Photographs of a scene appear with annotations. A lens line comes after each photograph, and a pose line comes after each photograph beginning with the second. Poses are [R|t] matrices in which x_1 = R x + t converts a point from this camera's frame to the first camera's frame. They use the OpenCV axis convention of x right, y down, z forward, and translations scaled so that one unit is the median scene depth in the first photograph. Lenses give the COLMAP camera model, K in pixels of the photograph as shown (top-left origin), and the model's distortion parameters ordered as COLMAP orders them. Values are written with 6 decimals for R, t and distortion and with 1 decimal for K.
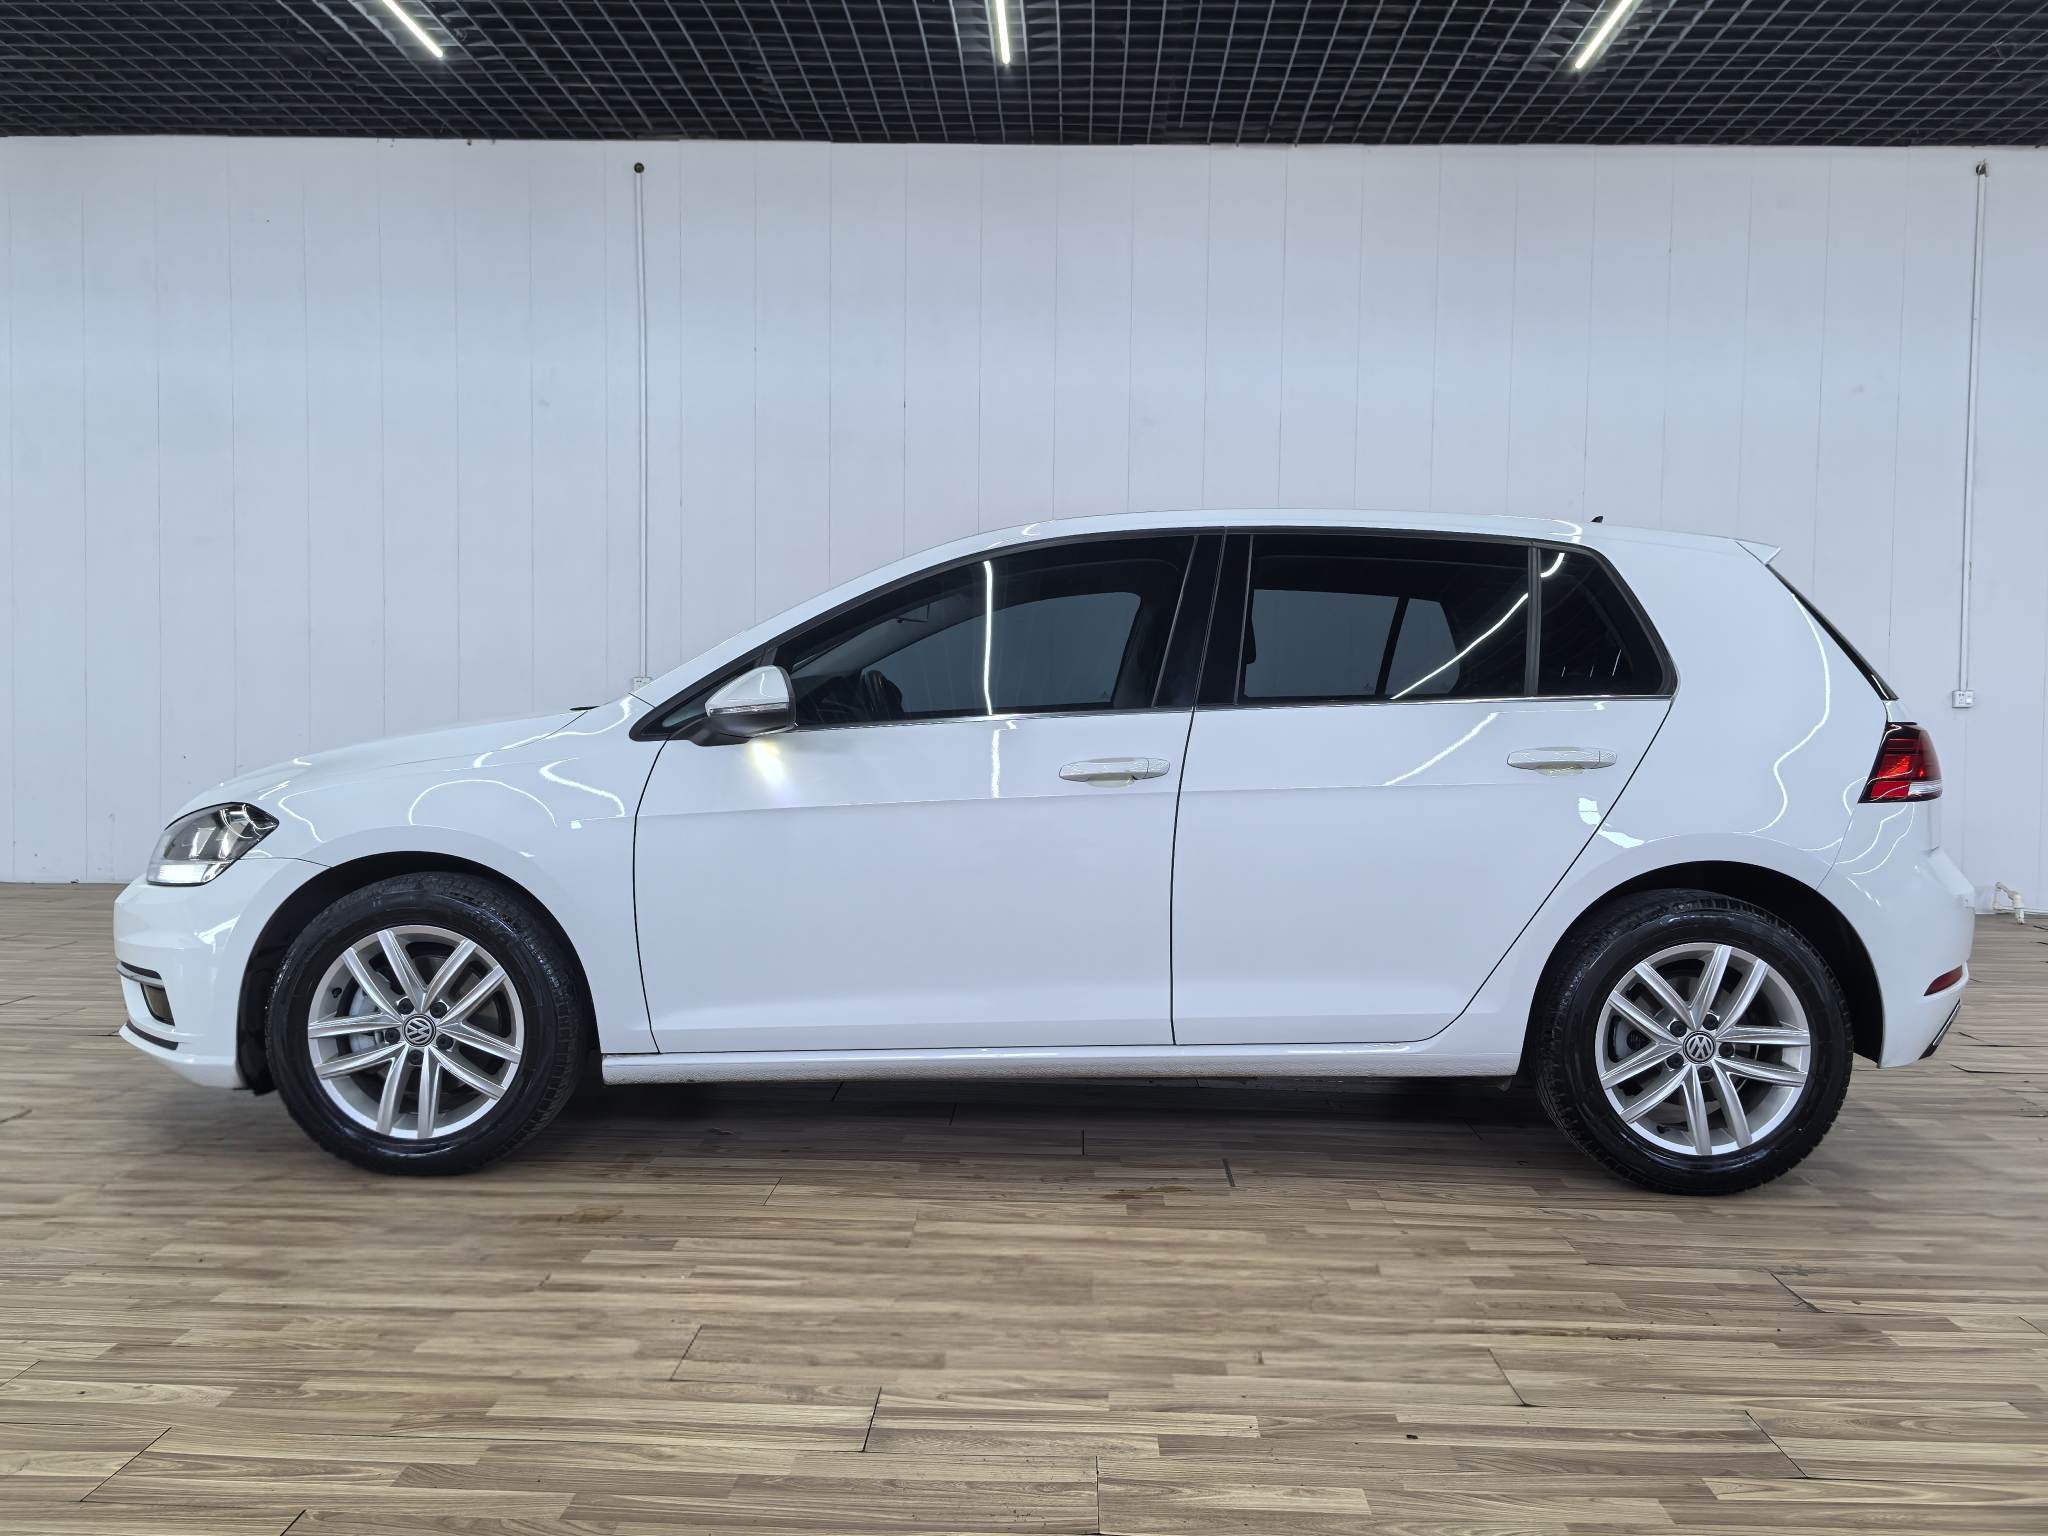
lens RADIAL K [[1675.5, 0, 1024.0], [0, 1675.5, 768.0], [0, 0, 1]] dist [0.038663, 0.002561]
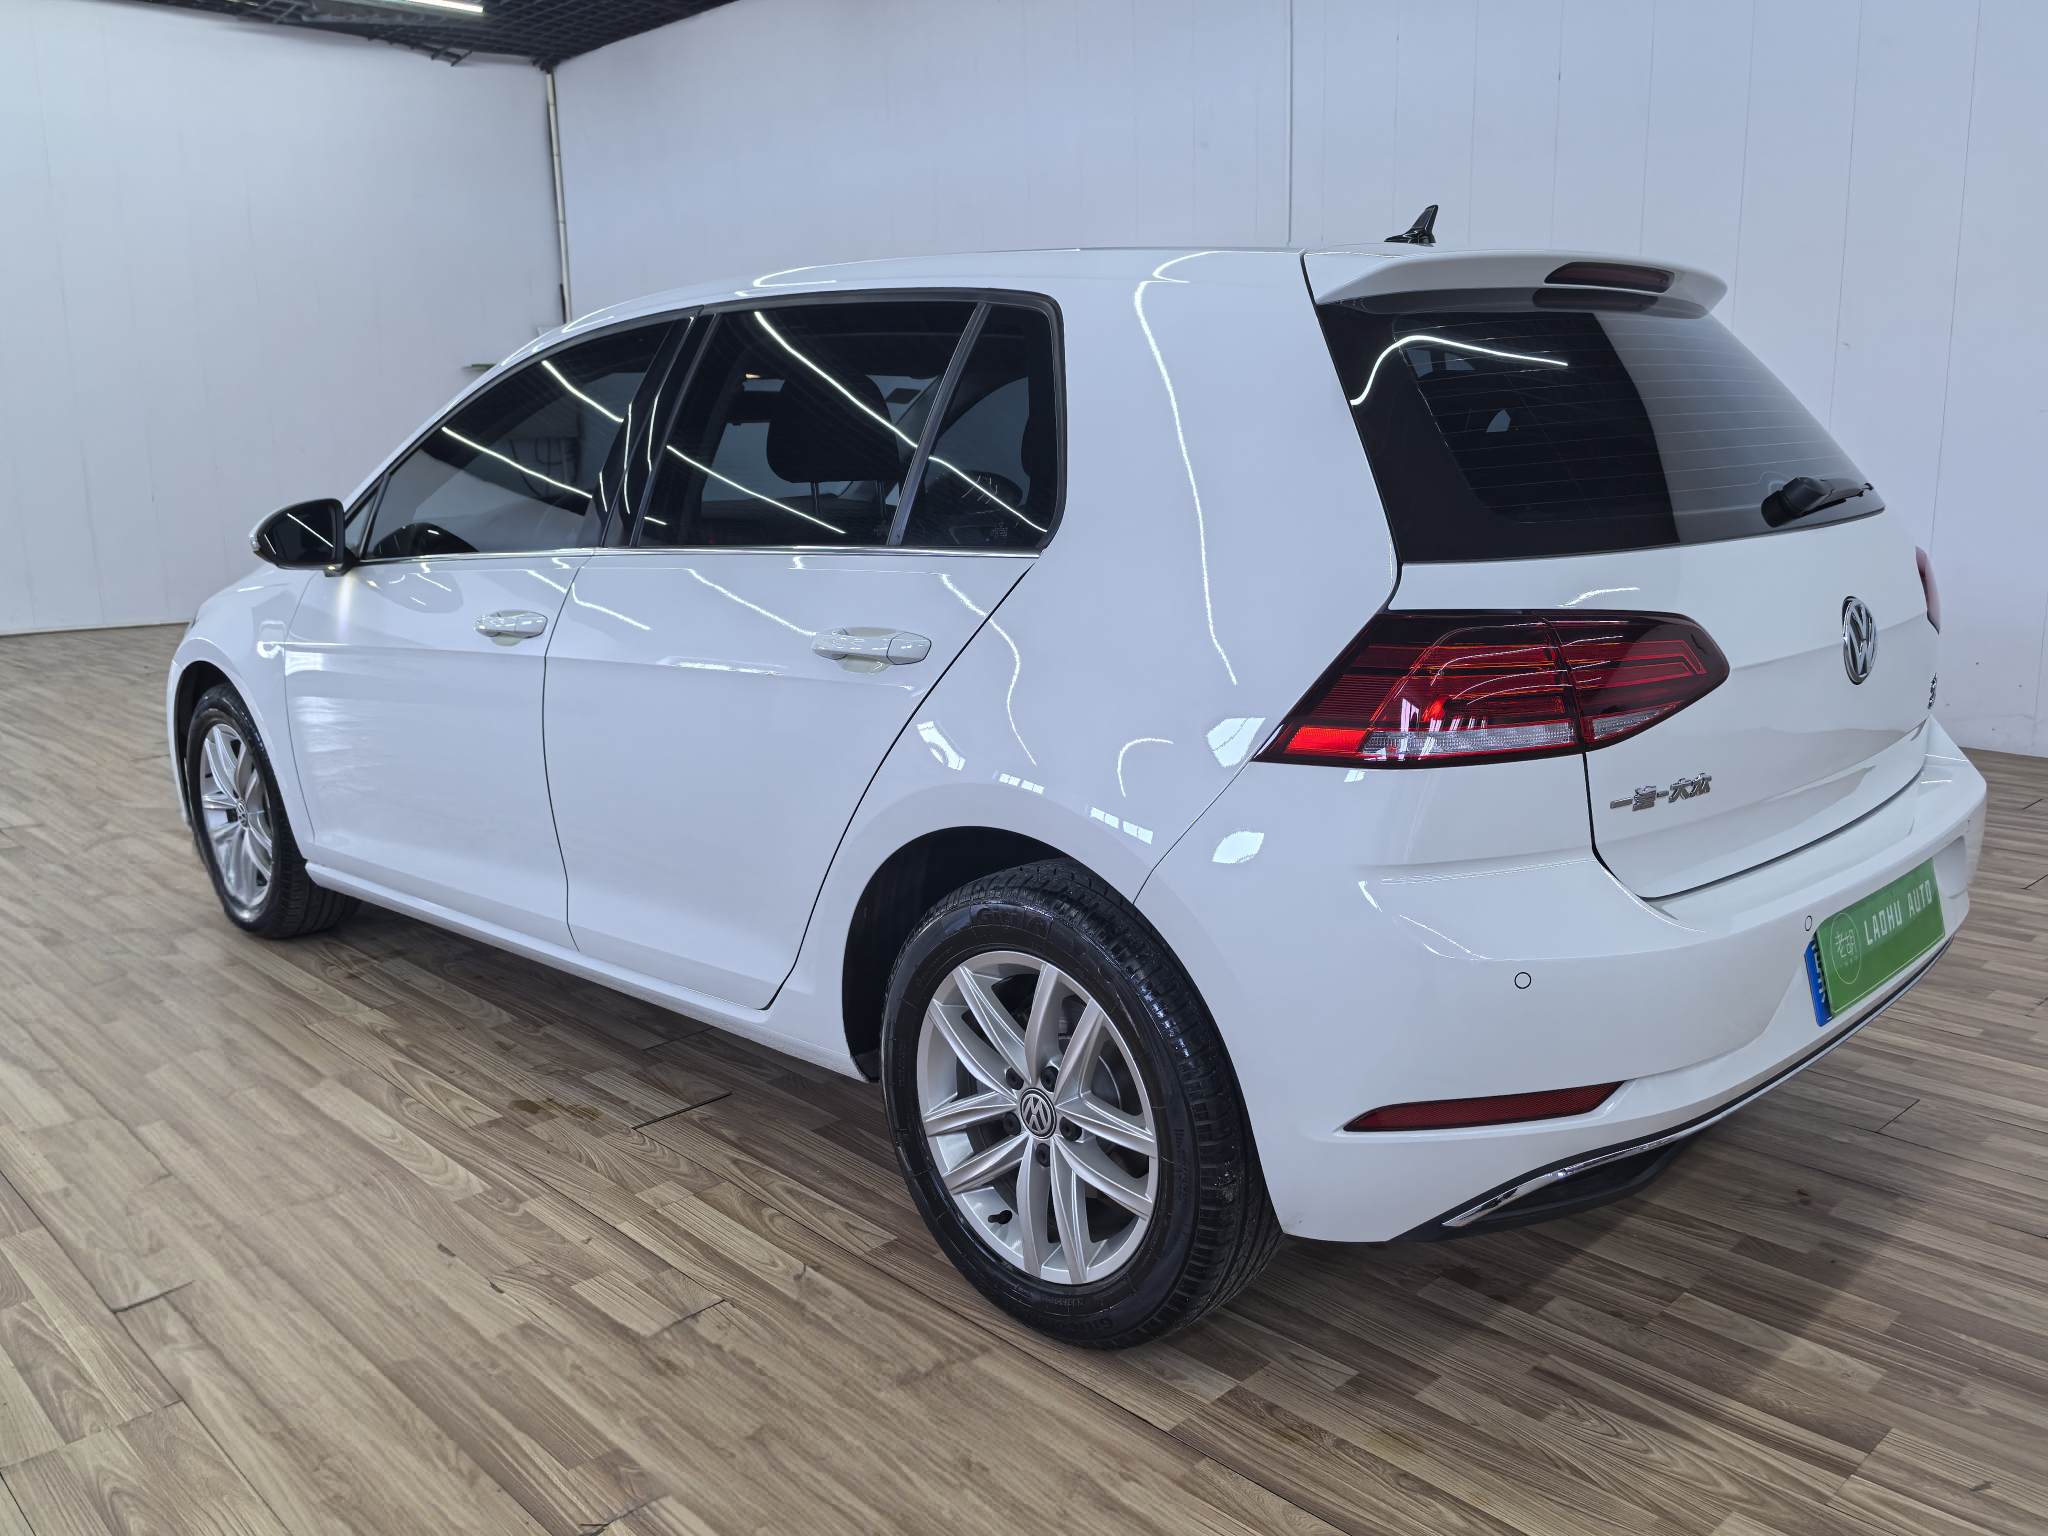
lens RADIAL K [[1675.5, 0, 1024.0], [0, 1675.5, 768.0], [0, 0, 1]] dist [0.038663, 0.002561]
pose [[0.704290, 0.118030, -0.700032, 0.832753], [-0.004634, 0.986825, 0.161723, -0.066012], [0.709898, -0.110656, 0.695558, 0.576161]]
